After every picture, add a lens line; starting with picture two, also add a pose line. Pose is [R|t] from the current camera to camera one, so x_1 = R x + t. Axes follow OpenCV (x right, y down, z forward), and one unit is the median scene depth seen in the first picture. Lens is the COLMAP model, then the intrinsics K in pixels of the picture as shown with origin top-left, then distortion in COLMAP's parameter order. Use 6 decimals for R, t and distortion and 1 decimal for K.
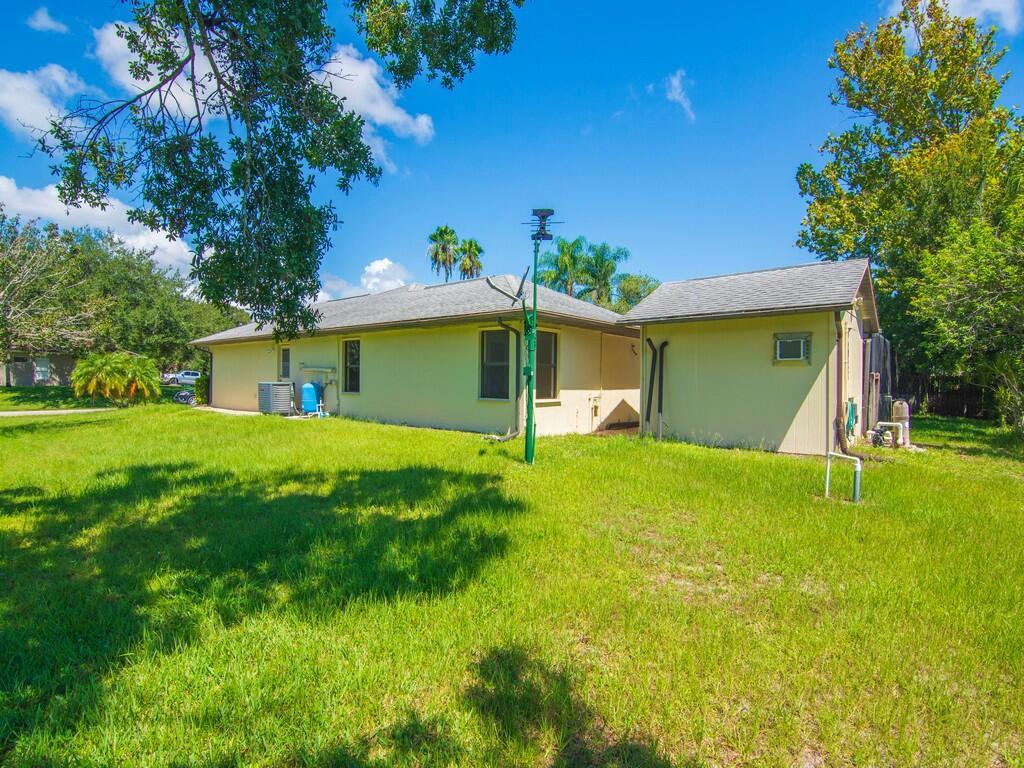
lens RADIAL K [[534.9, 0, 512.0], [0, 534.9, 384.0], [0, 0, 1]] dist [-0.018269, -0.002227]
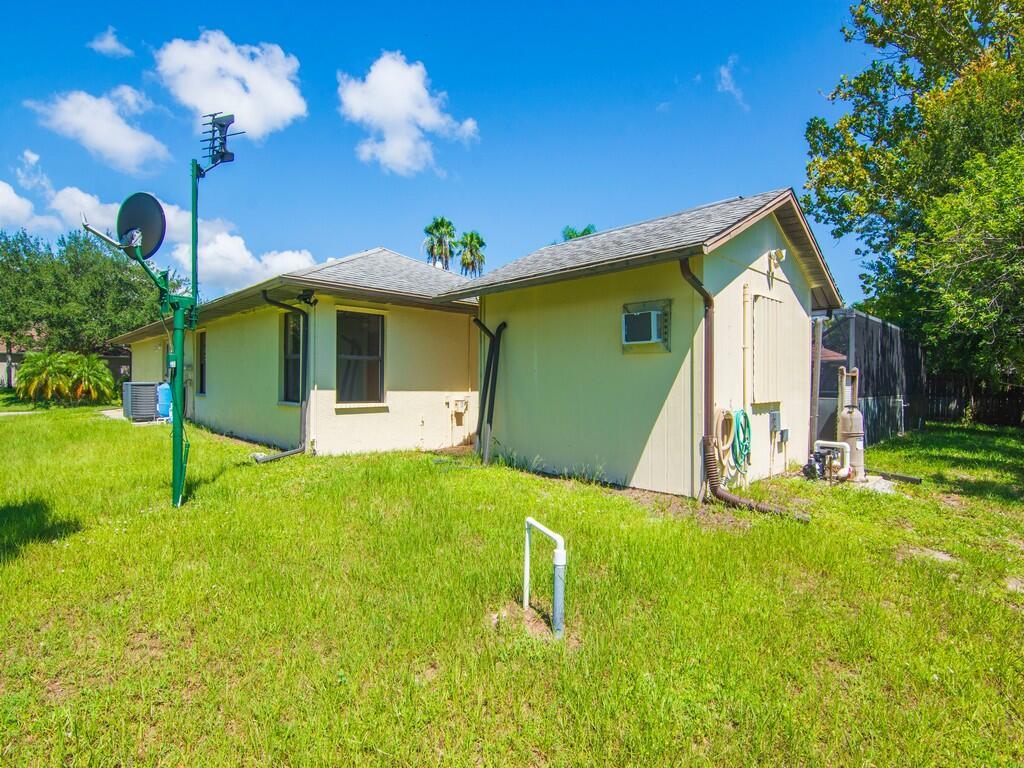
lens RADIAL K [[534.9, 0, 512.0], [0, 534.9, 384.0], [0, 0, 1]] dist [-0.018269, -0.002227]
pose [[0.994799, -0.000611, -0.101855, 0.179070], [0.000275, 0.999994, -0.003317, 0.001885], [0.101857, 0.003271, 0.994794, 0.144609]]
